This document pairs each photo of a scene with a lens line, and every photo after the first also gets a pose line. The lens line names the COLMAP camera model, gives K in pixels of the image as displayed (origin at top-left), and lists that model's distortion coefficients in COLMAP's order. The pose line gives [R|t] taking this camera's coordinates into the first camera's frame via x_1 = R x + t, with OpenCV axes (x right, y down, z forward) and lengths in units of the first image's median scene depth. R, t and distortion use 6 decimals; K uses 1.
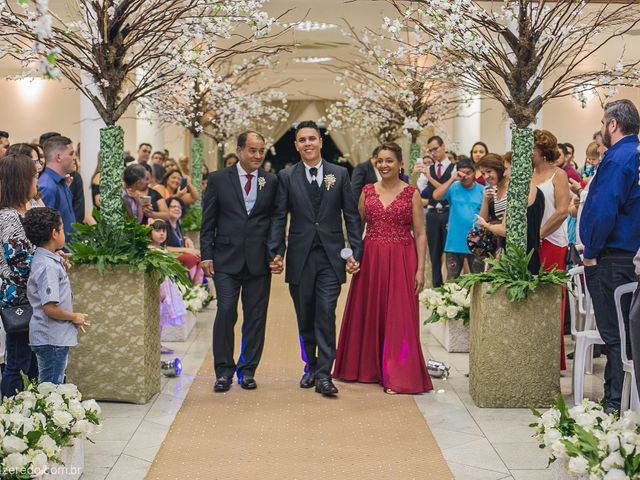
lens RADIAL K [[1210.2, 0, 320.0], [0, 1210.2, 240.0], [0, 0, 1]] dist [-0.070865, -0.116761]
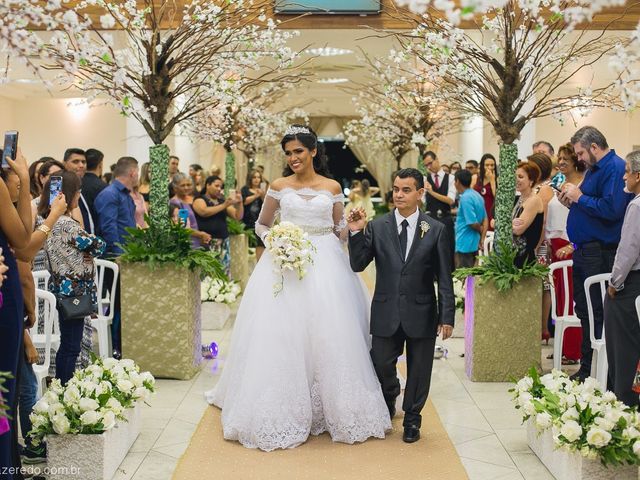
lens RADIAL K [[1132.2, 0, 317.5], [0, 1132.2, 254.5], [0, 0, 1]] dist [-0.066860, -0.197024]
pose [[0.999737, -0.005896, -0.022141, 0.005874], [0.006097, 0.999941, 0.009019, 0.003912], [0.022087, -0.009151, 0.999714, -0.102470]]
